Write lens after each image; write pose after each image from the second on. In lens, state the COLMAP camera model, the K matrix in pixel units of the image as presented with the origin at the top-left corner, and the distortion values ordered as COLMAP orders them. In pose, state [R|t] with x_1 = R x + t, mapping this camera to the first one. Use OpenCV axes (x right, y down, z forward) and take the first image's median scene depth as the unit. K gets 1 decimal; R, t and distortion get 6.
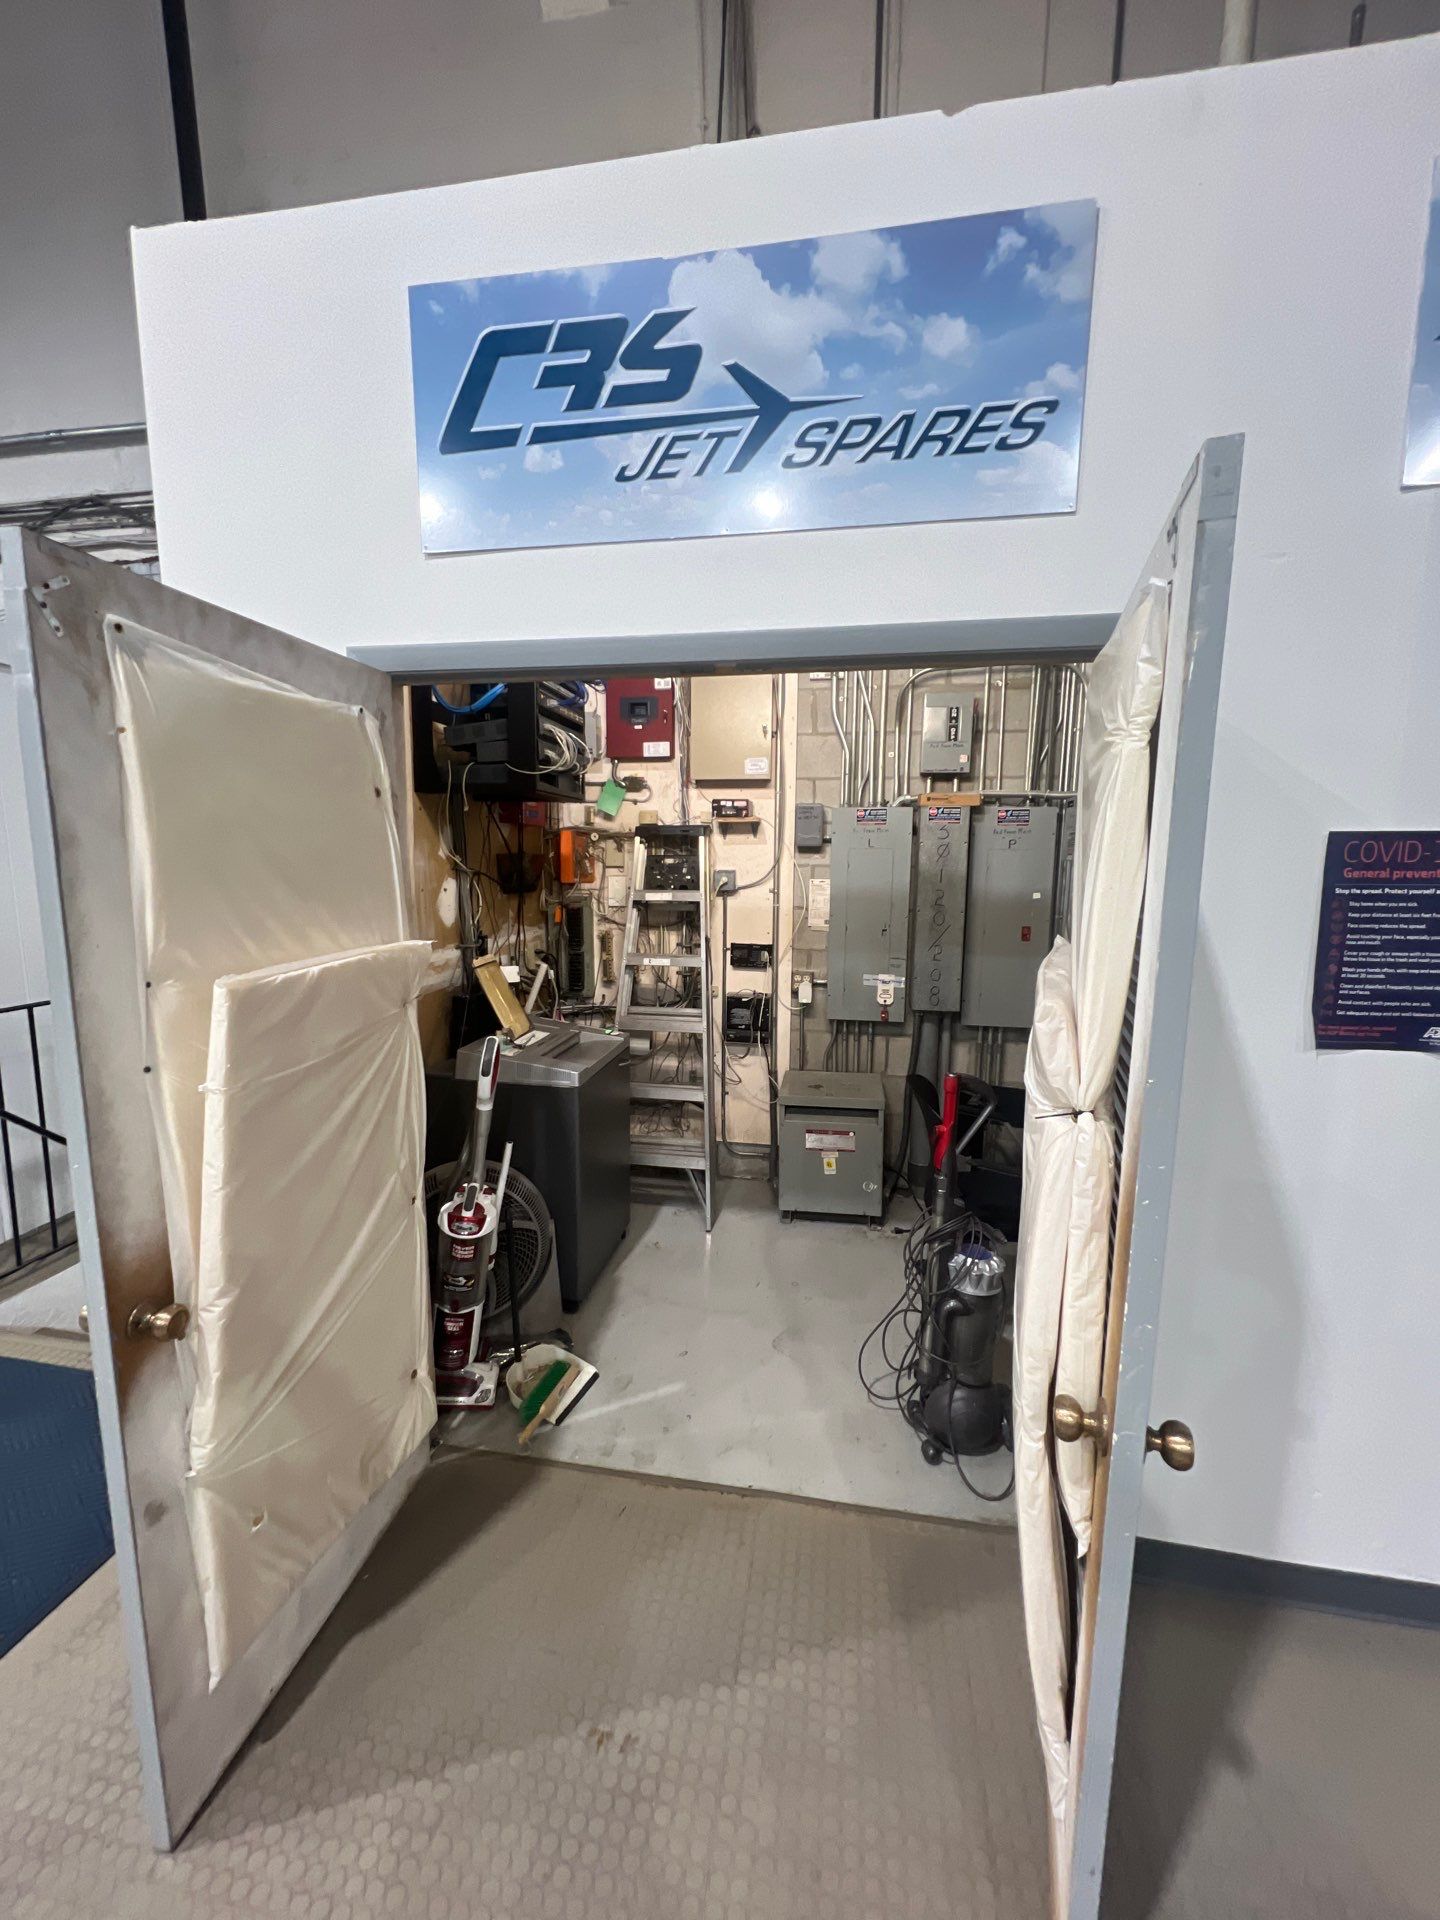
lens RADIAL K [[771.9, 0, 715.5], [0, 771.9, 962.6], [0, 0, 1]] dist [0.000669, -0.000138]
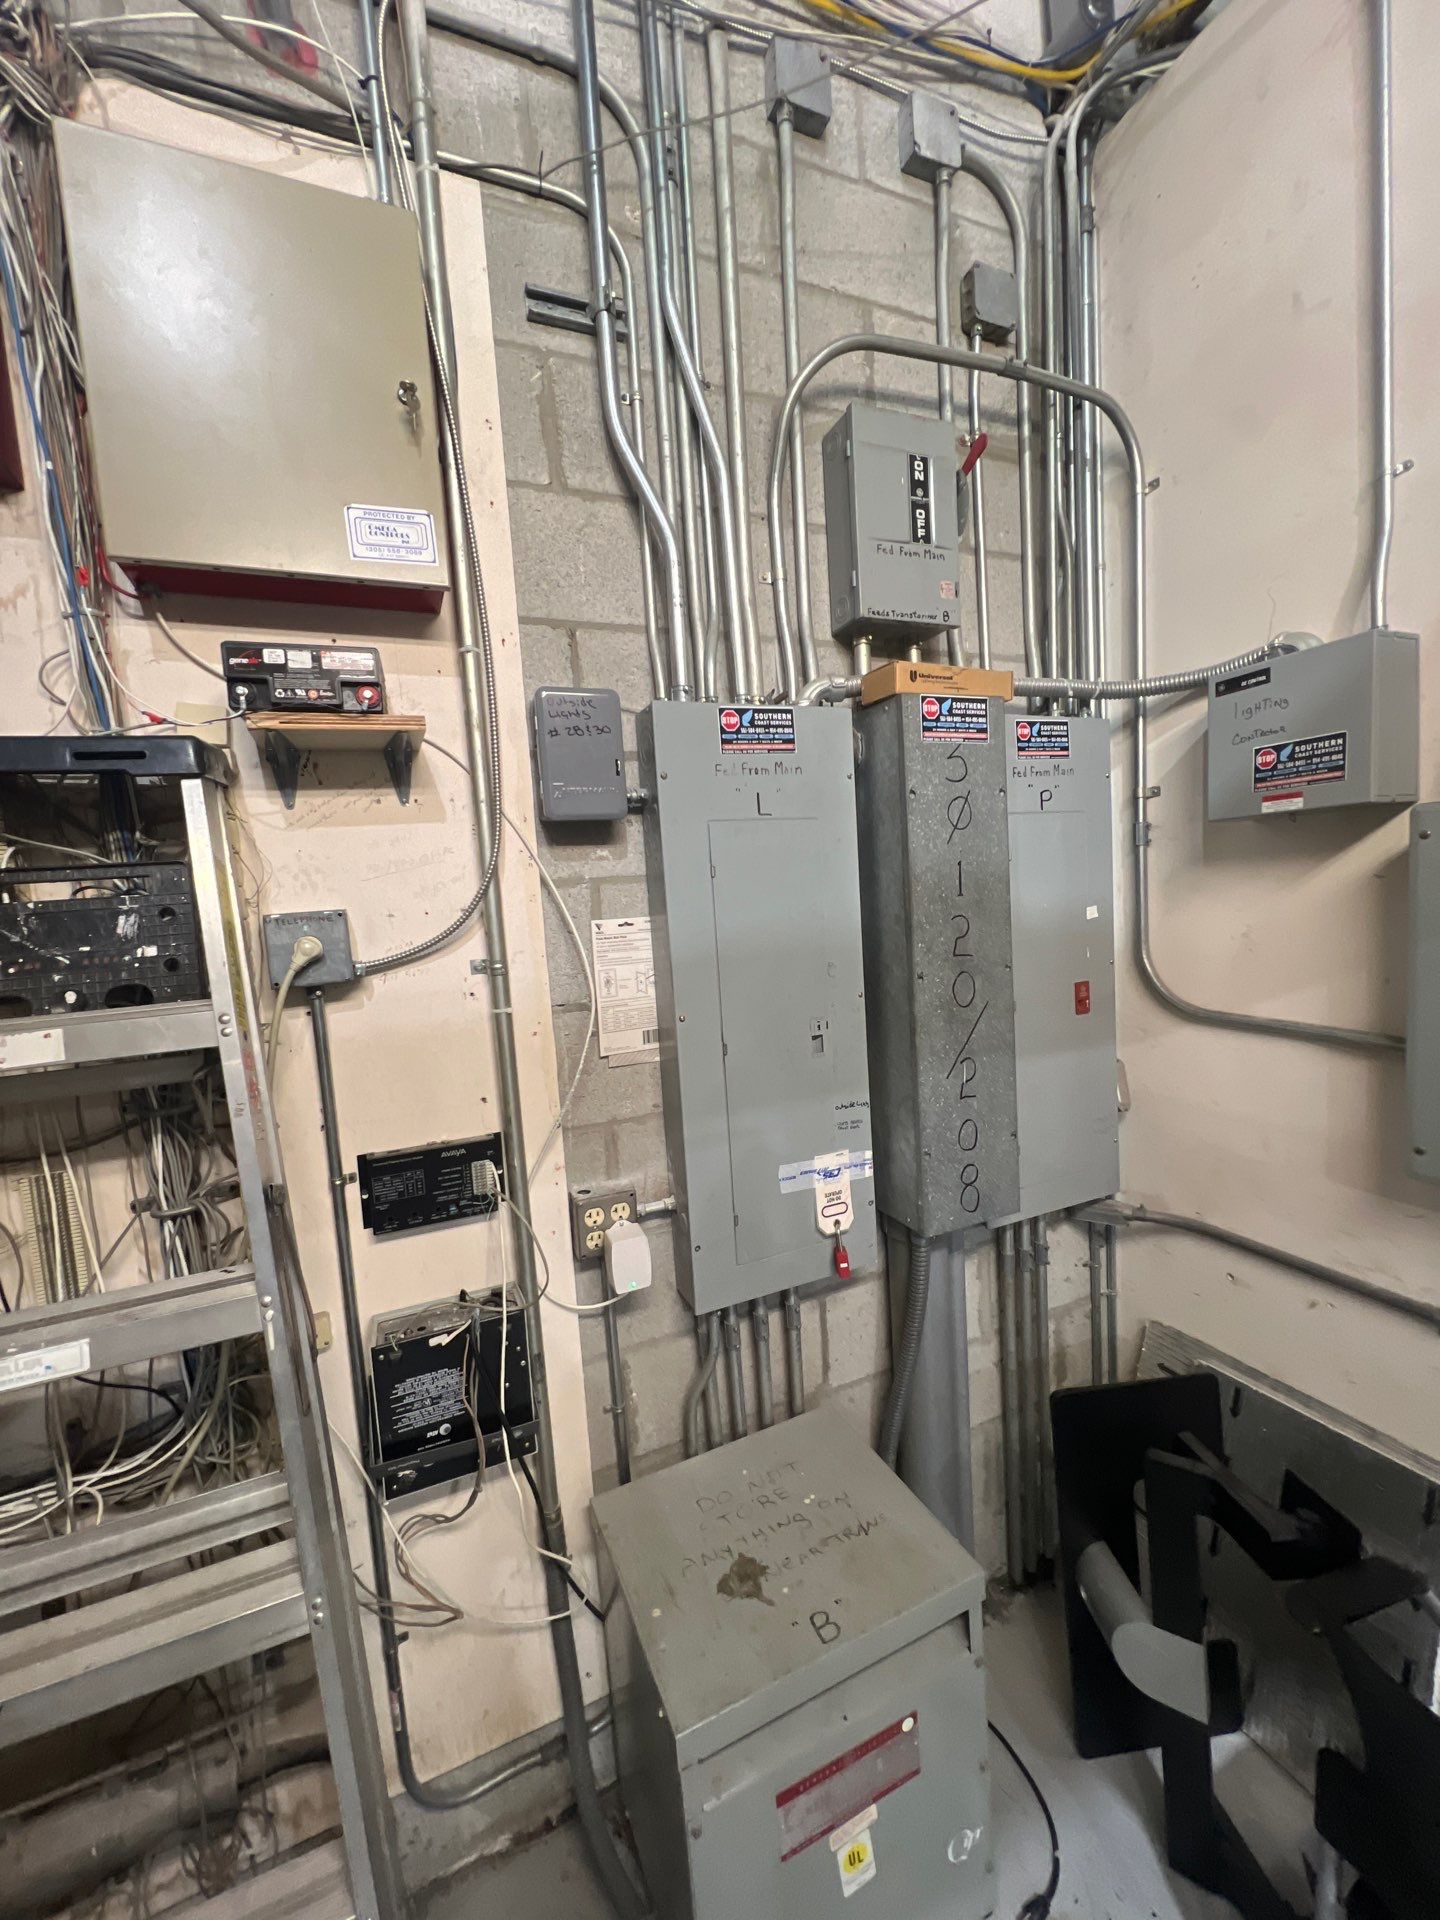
lens RADIAL K [[771.9, 0, 715.5], [0, 771.9, 962.6], [0, 0, 1]] dist [0.000669, -0.000138]
pose [[0.834800, -0.110961, 0.539256, -0.017648], [0.146567, 0.988924, -0.023407, -0.074695], [-0.530685, 0.098577, 0.841817, 0.696165]]
